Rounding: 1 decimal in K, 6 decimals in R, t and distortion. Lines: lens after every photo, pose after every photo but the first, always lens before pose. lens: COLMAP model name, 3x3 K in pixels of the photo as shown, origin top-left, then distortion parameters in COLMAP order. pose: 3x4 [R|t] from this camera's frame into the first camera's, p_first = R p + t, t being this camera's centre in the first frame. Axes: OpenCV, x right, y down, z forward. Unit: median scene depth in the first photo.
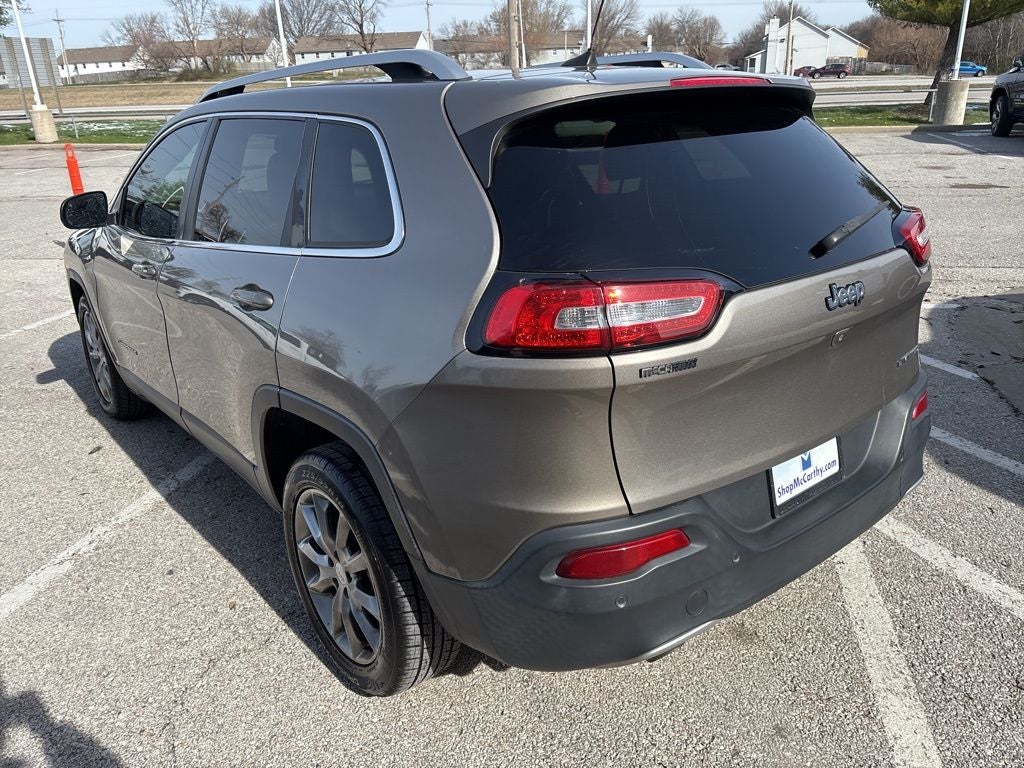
lens RADIAL K [[772.8, 0, 508.6], [0, 772.8, 379.3], [0, 0, 1]] dist [0.056064, -0.067381]
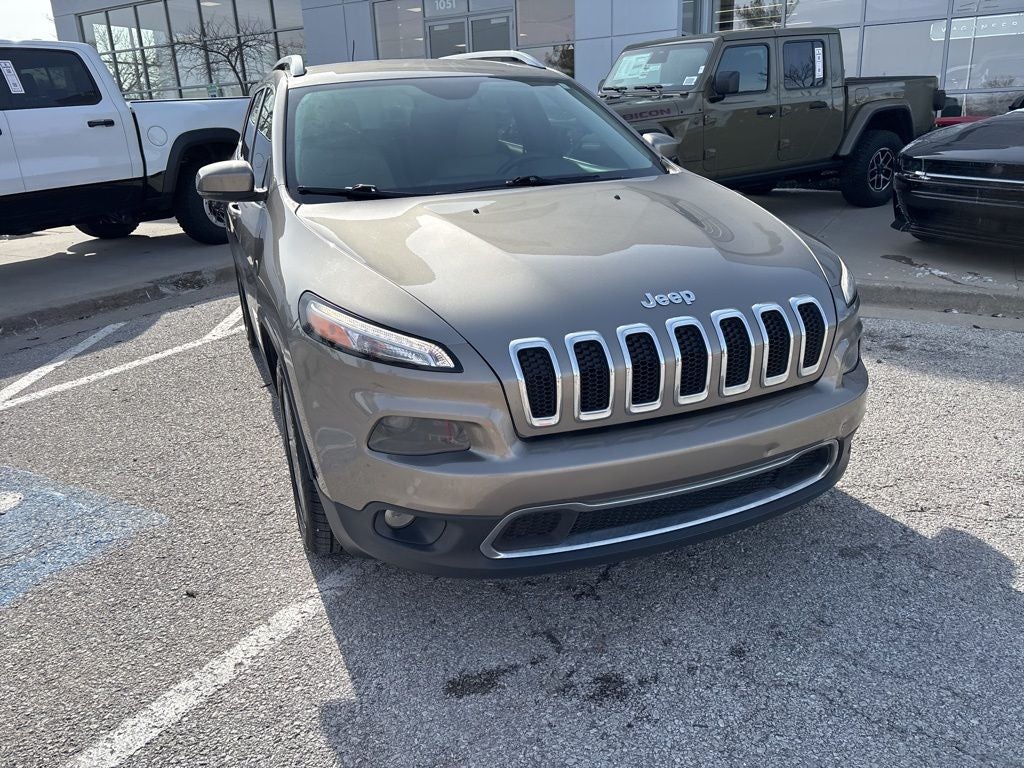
lens RADIAL K [[772.1, 0, 509.7], [0, 772.1, 383.6], [0, 0, 1]] dist [0.054945, -0.065057]
pose [[-0.950669, -0.026538, 0.309070, -0.756513], [0.175253, 0.776150, 0.605704, -0.729946], [-0.255959, 0.629989, -0.733211, 2.281232]]
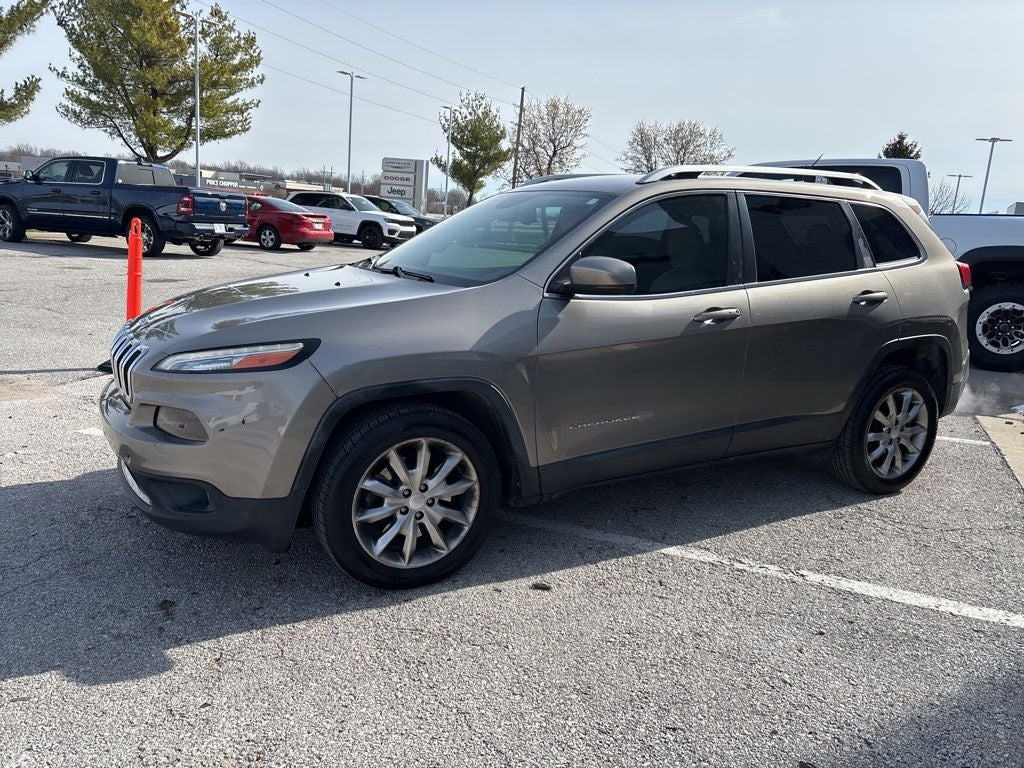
lens RADIAL K [[775.2, 0, 511.6], [0, 775.2, 370.3], [0, 0, 1]] dist [0.058166, -0.066960]
pose [[0.178188, -0.142721, 0.973591, -1.633705], [0.288645, 0.953480, 0.086944, -0.247202], [-0.940709, 0.265530, 0.211094, 1.042612]]
